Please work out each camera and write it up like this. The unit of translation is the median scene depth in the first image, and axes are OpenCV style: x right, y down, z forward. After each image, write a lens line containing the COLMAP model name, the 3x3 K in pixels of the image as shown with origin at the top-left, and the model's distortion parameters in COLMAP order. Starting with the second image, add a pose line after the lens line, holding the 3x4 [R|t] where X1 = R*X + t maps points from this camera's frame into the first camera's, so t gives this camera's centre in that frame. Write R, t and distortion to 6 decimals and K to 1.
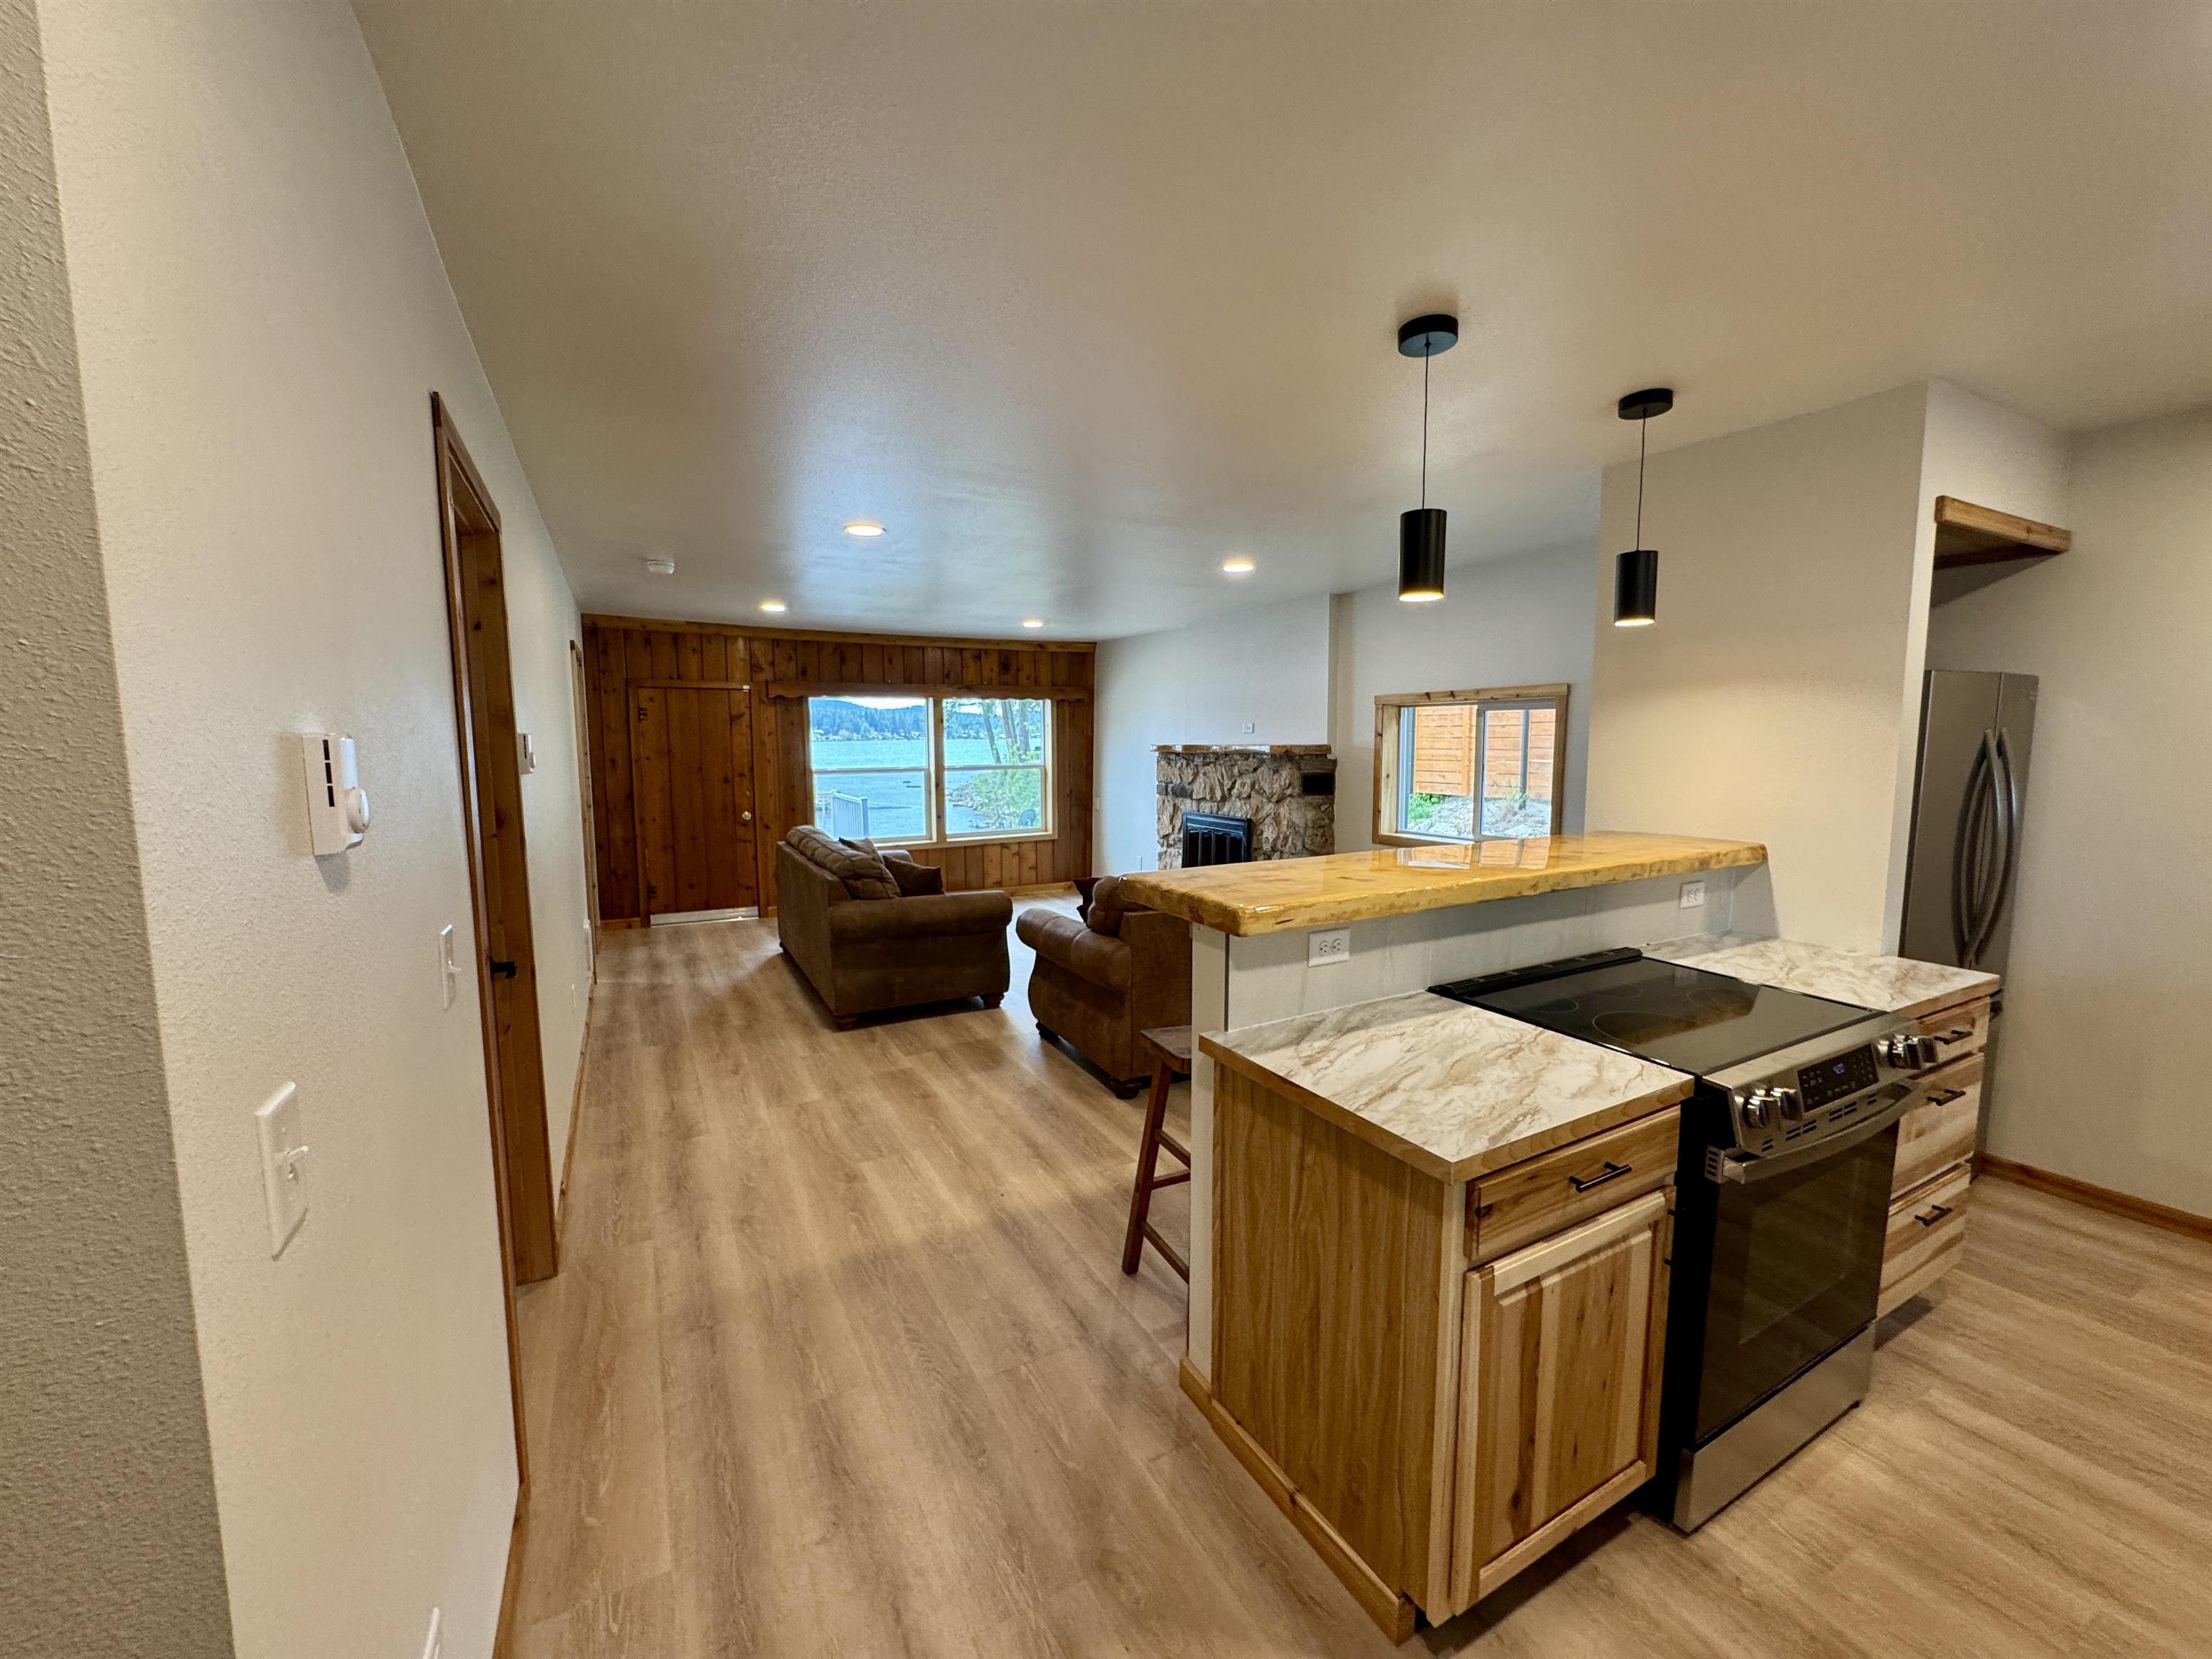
lens RADIAL K [[886.7, 0, 1105.5], [0, 886.7, 829.0], [0, 0, 1]] dist [-0.002091, 0.000905]
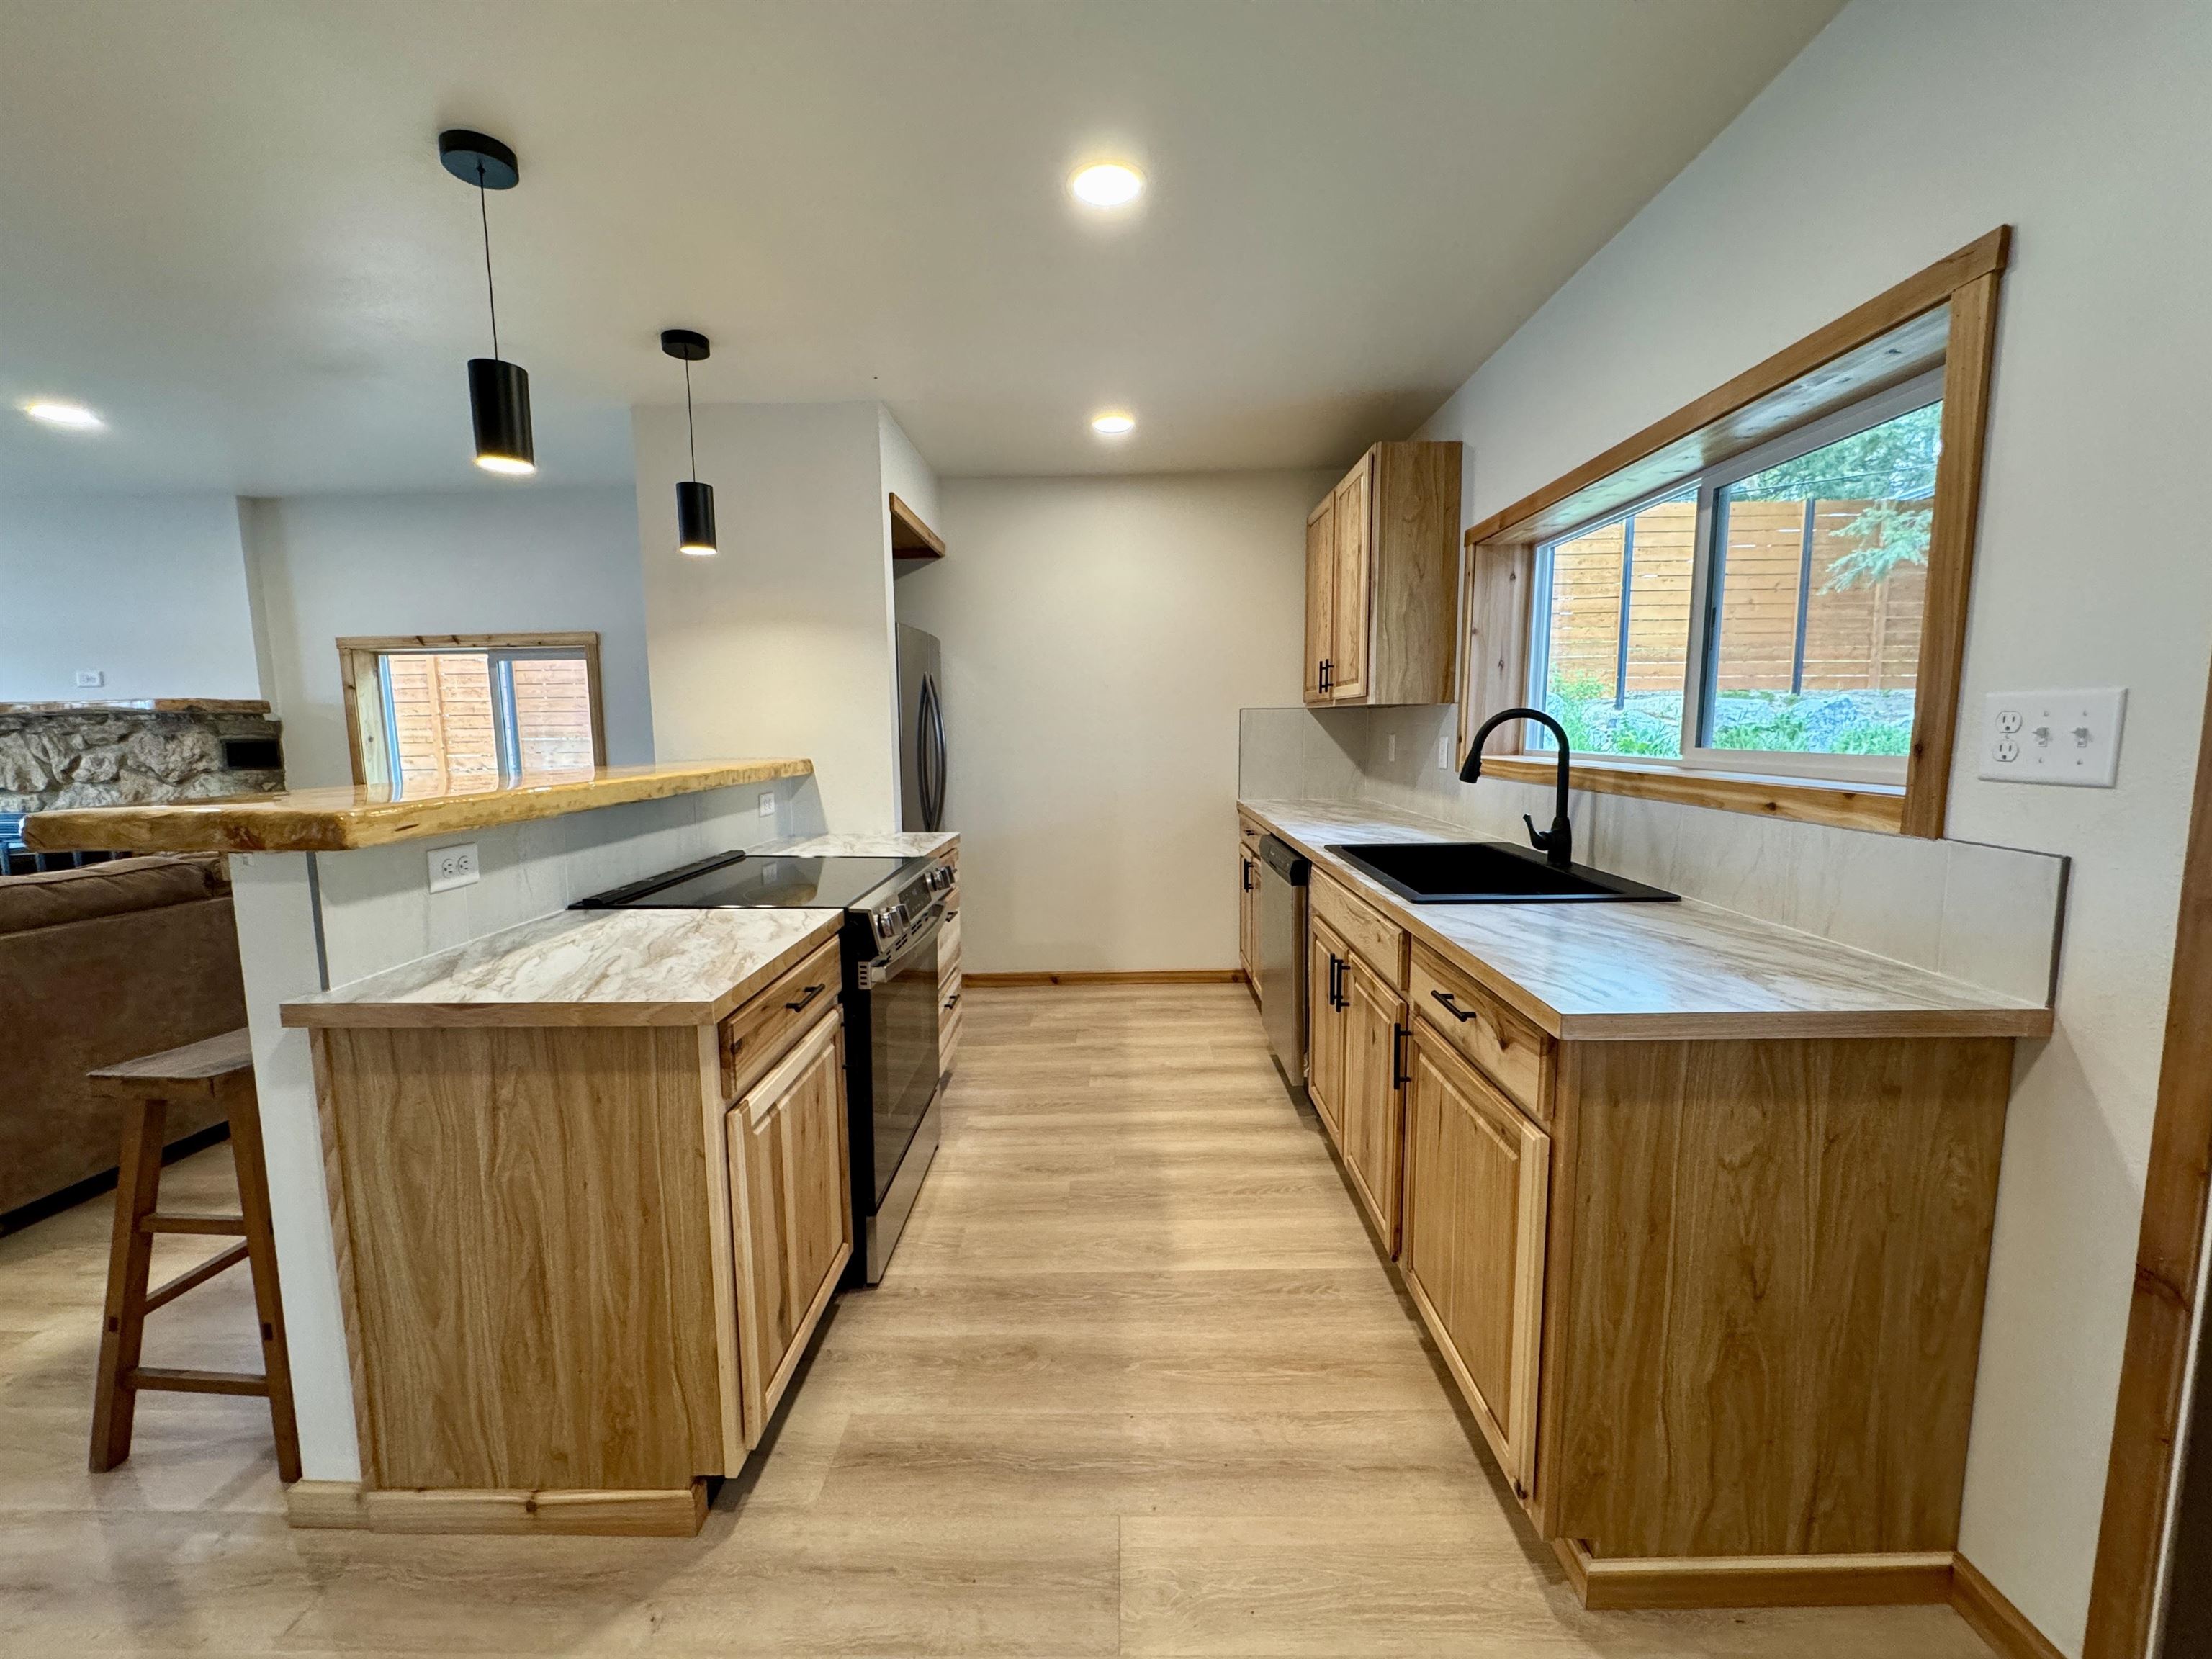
lens RADIAL K [[886.7, 0, 1107.2], [0, 886.7, 826.6], [0, 0, 1]] dist [-0.002091, 0.000905]
pose [[0.493168, -0.101657, 0.863974, -0.068251], [0.100793, 0.993137, 0.059321, 0.047779], [-0.864075, 0.057827, 0.500030, 0.028659]]
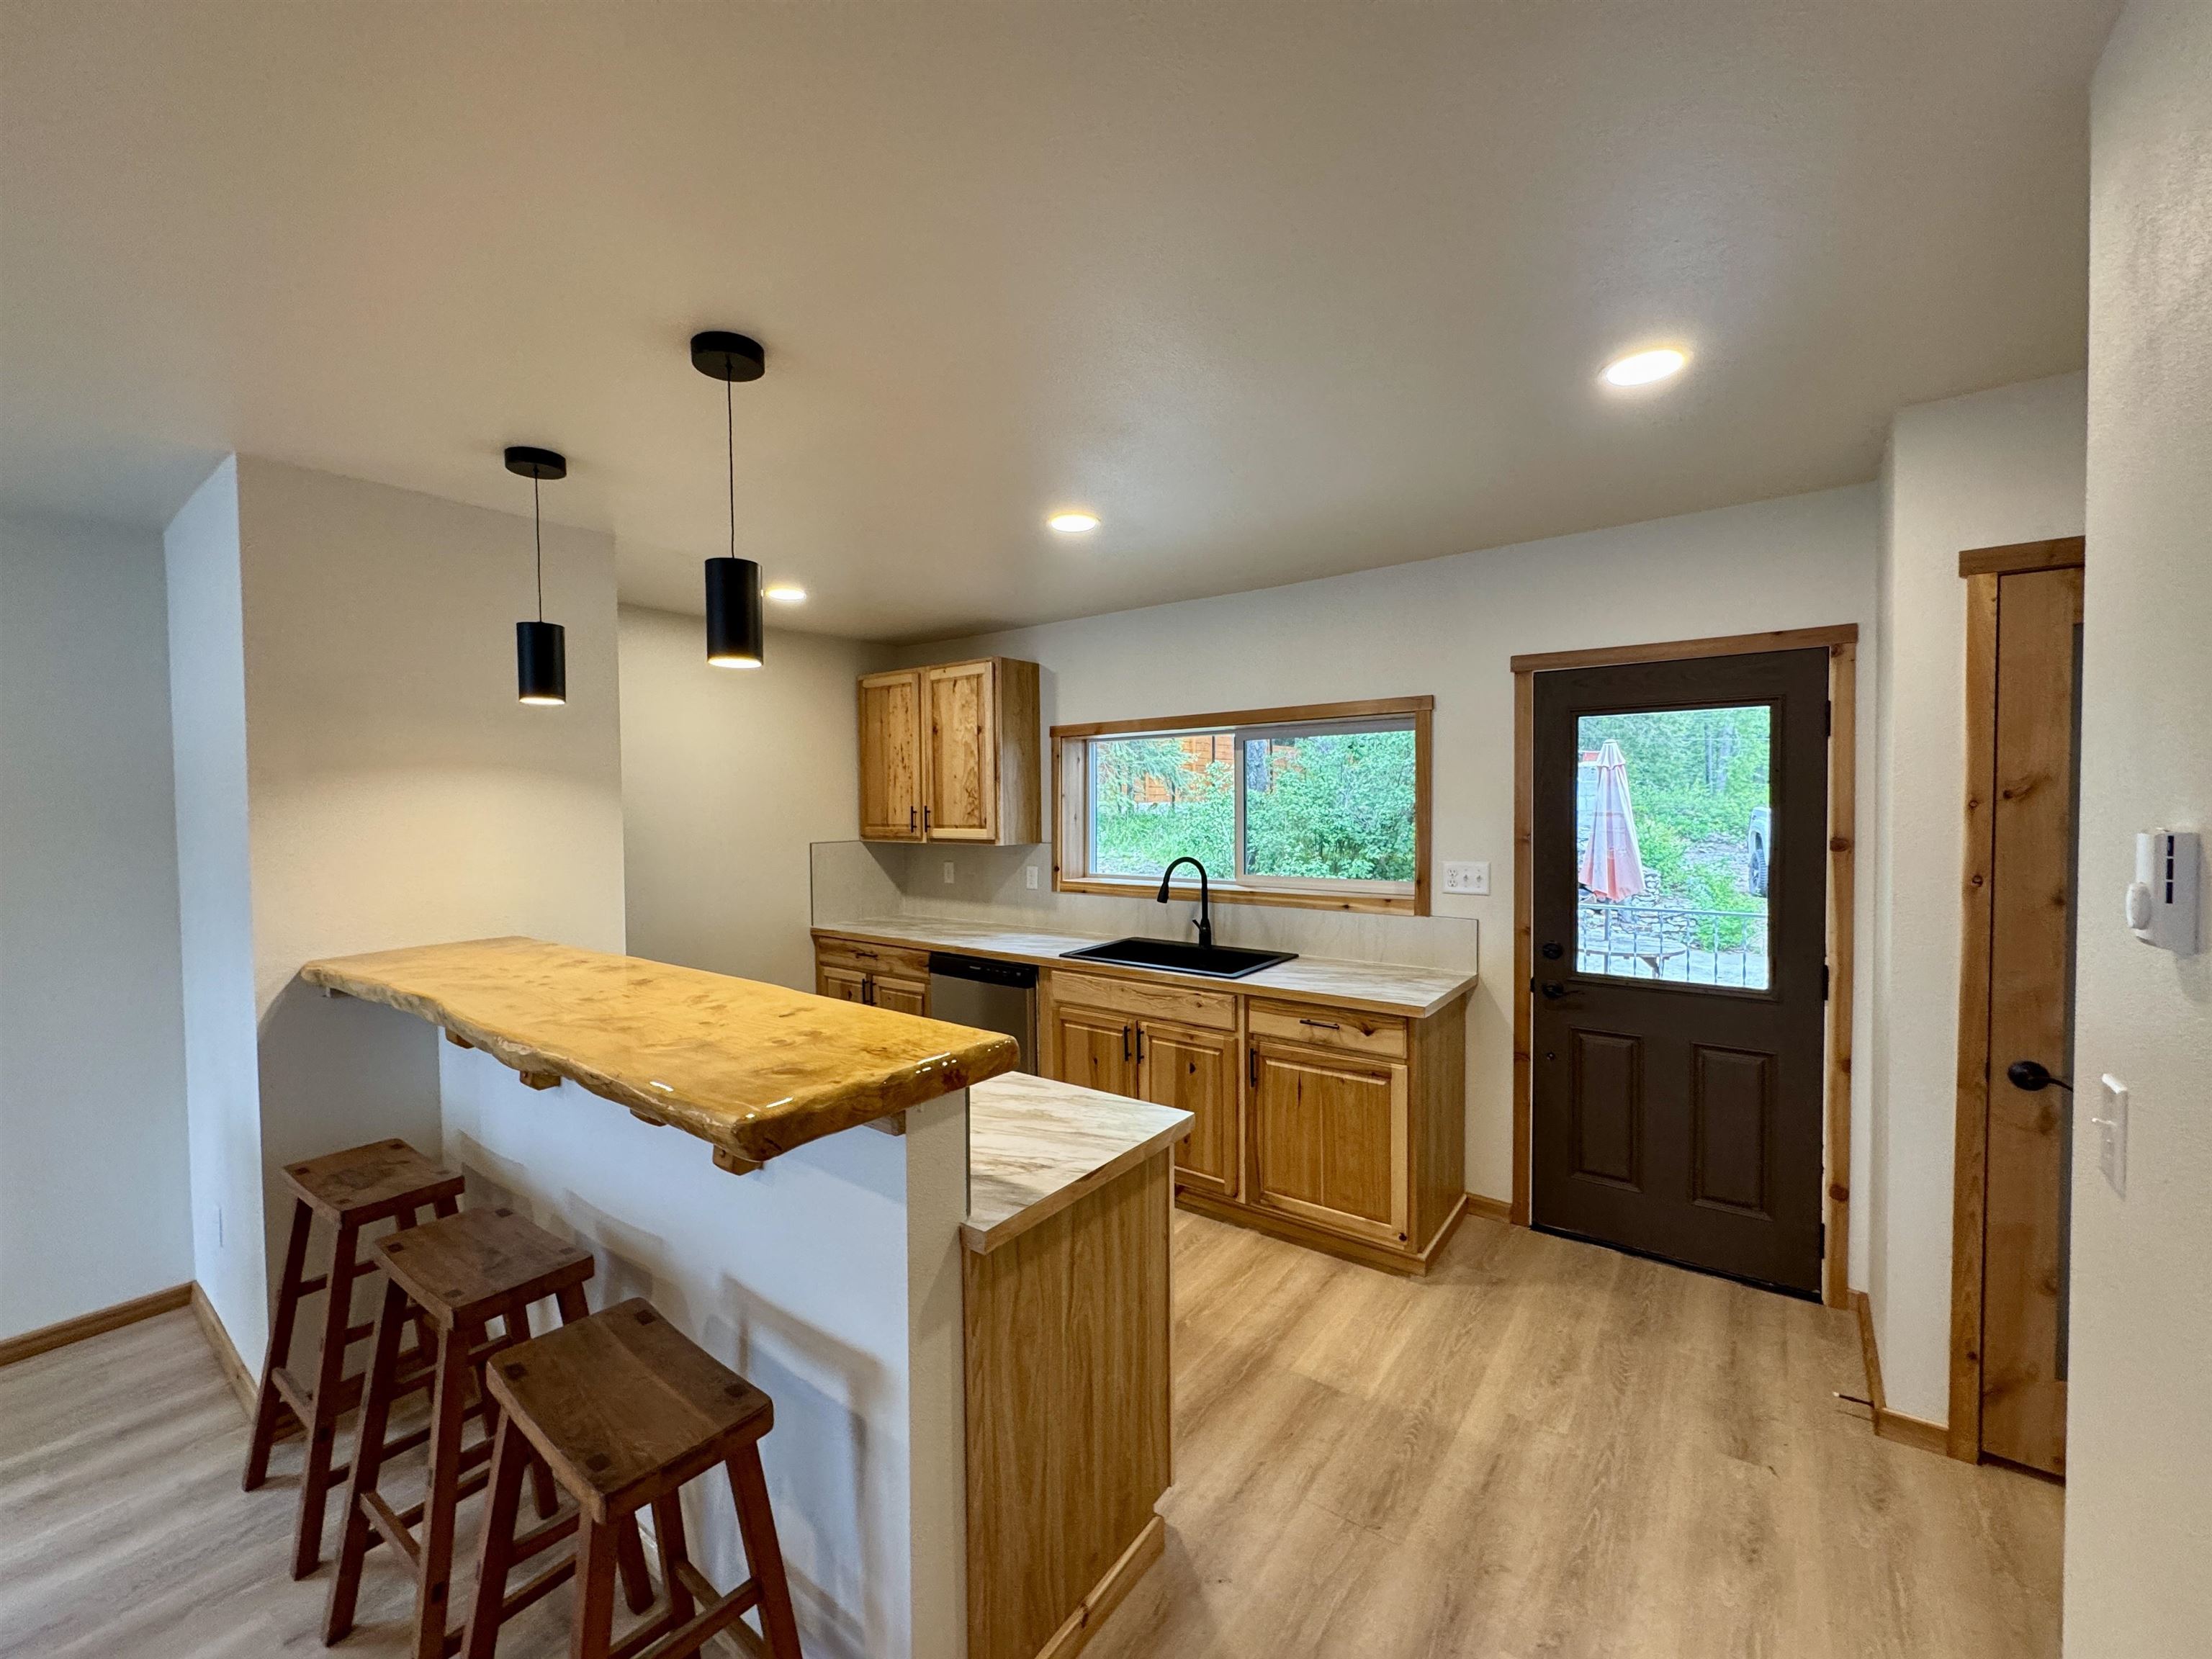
lens RADIAL K [[886.7, 0, 1107.8], [0, 886.7, 826.5], [0, 0, 1]] dist [-0.002091, 0.000905]
pose [[-0.418344, -0.018265, 0.908105, -0.250637], [0.107199, 0.991817, 0.069333, -0.060341], [-0.901940, 0.126353, -0.412963, 0.484969]]
